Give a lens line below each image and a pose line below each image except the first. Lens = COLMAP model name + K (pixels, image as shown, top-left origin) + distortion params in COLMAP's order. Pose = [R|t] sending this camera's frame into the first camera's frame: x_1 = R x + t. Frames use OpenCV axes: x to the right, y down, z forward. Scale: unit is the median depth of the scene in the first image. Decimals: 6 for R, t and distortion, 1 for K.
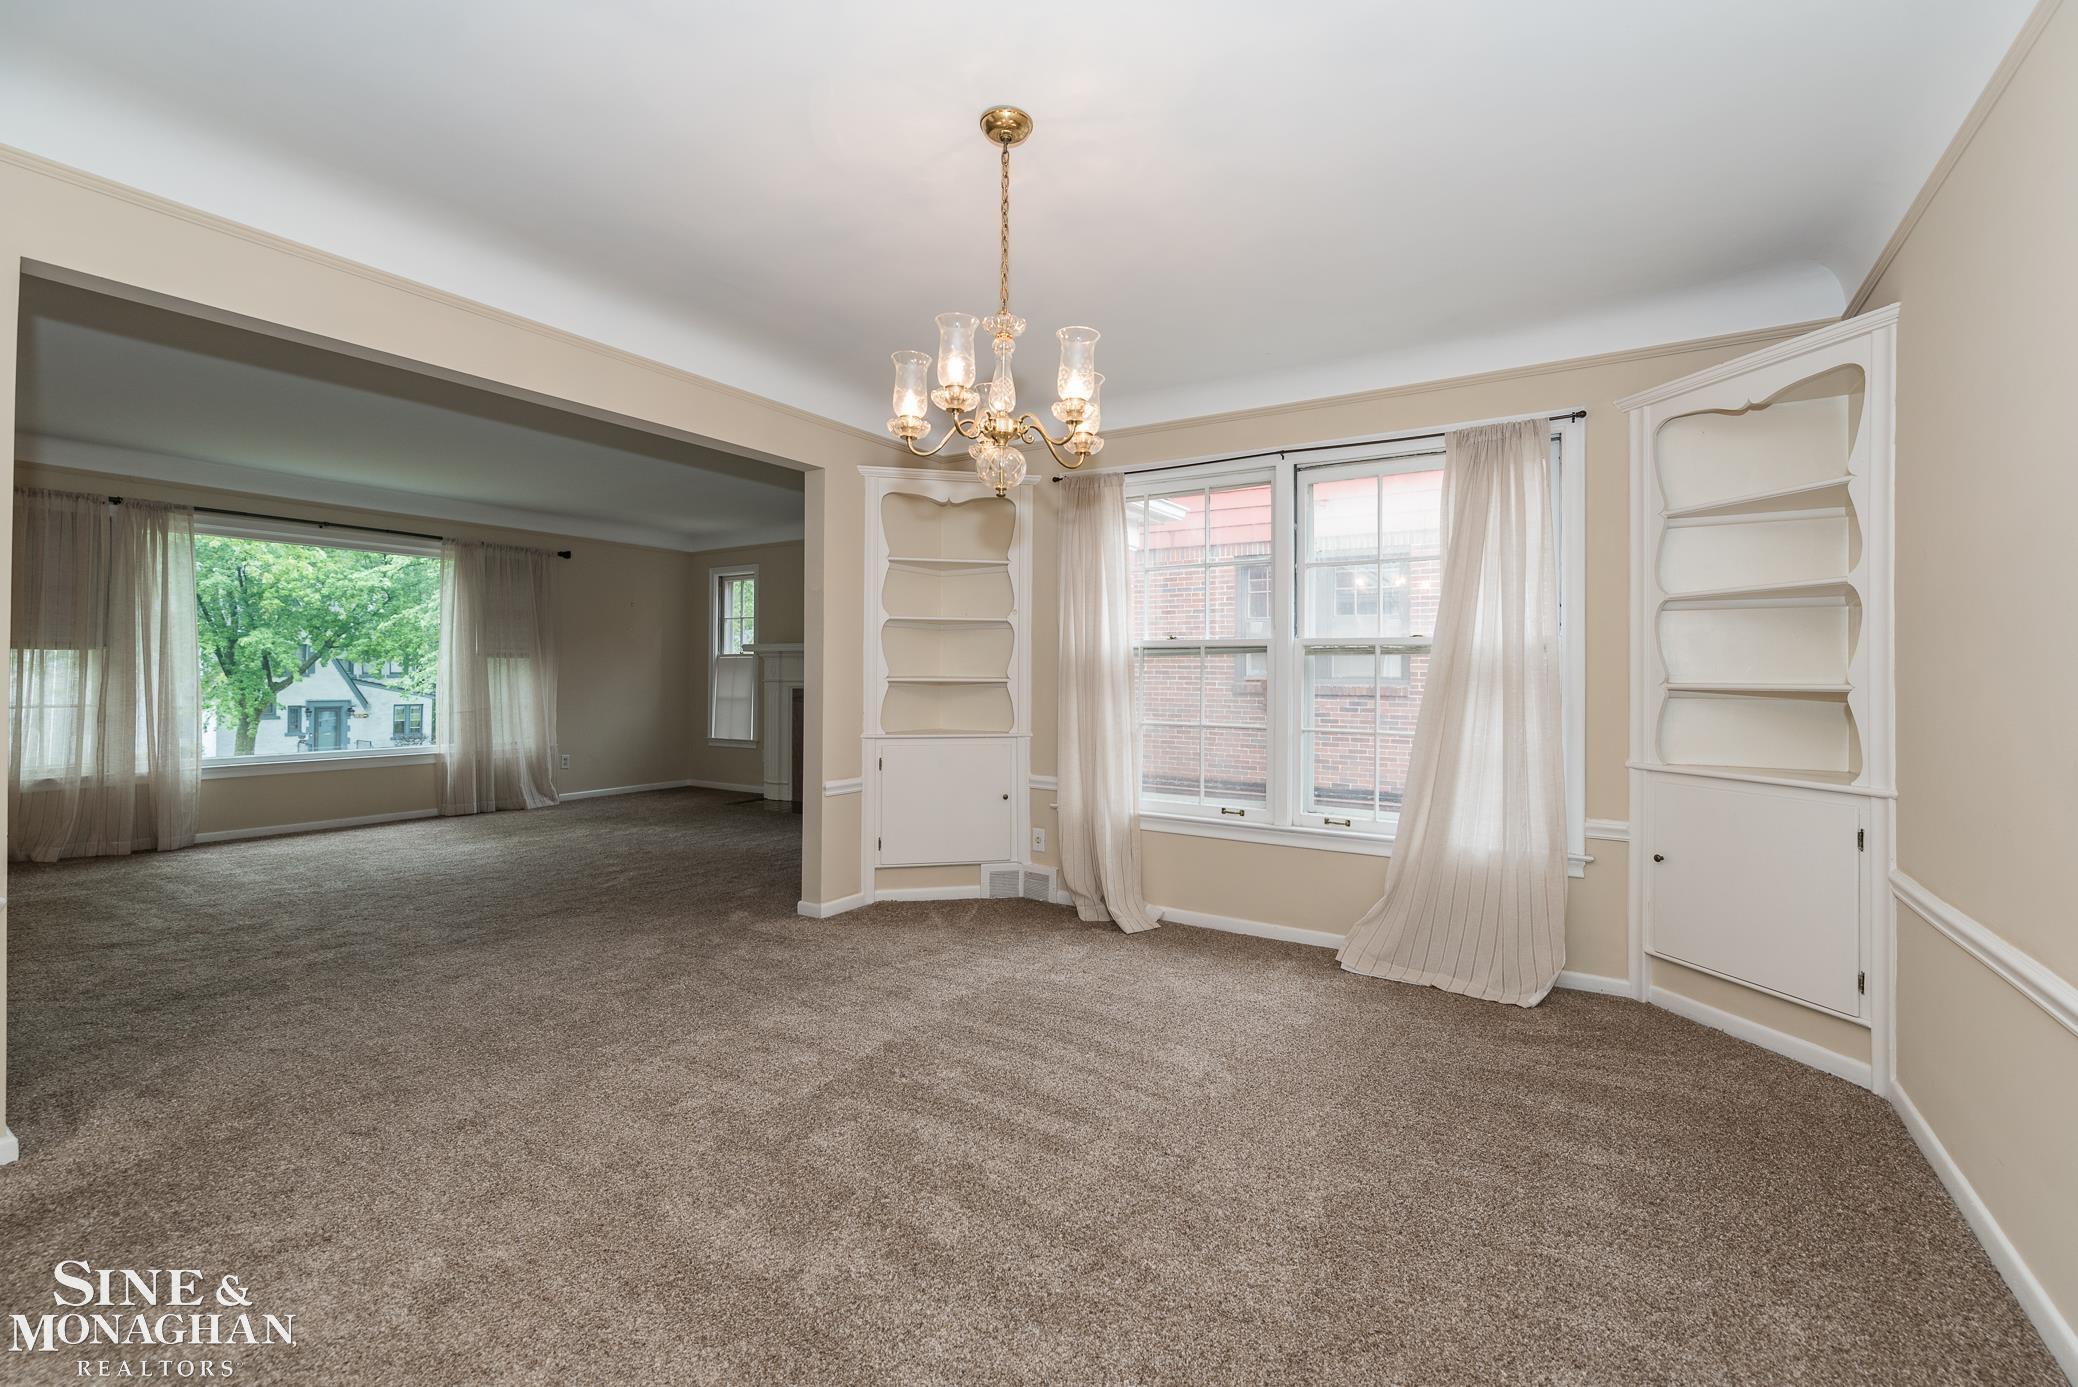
lens RADIAL K [[918.7, 0, 1037.5], [0, 918.7, 663.3], [0, 0, 1]] dist [-0.002066, -0.000121]
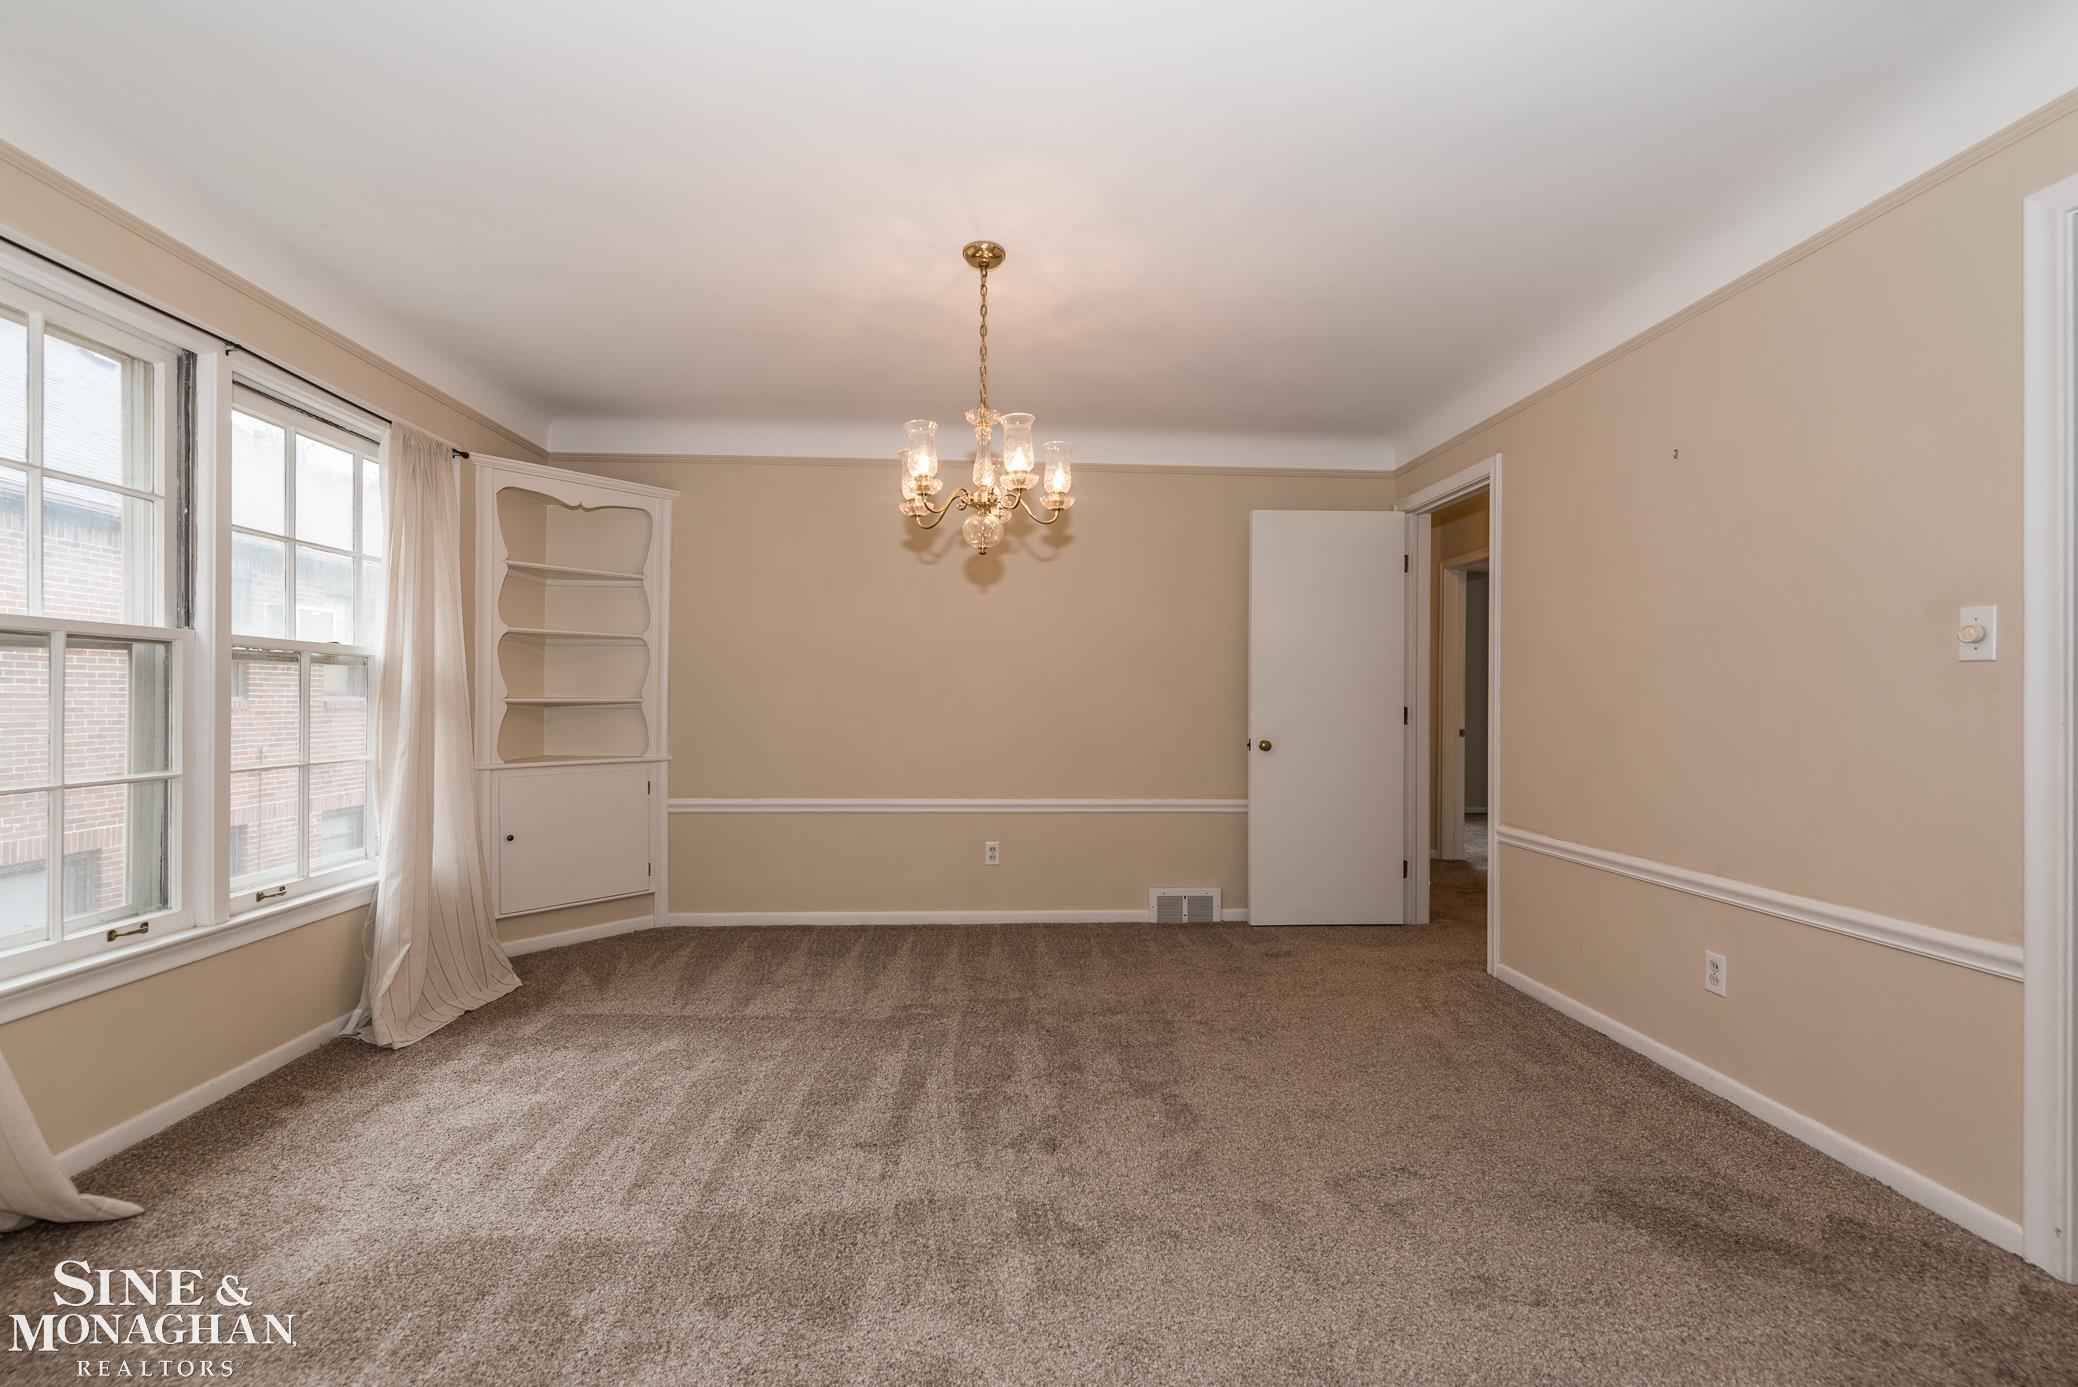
lens RADIAL K [[883.9, 0, 1066.9], [0, 883.9, 693.2], [0, 0, 1]] dist [0.000352, 0.000135]
pose [[-0.607469, -0.000737, 0.794343, -0.573519], [-0.016401, 0.999798, -0.011615, 0.013106], [-0.794174, -0.020083, -0.607358, 0.876737]]
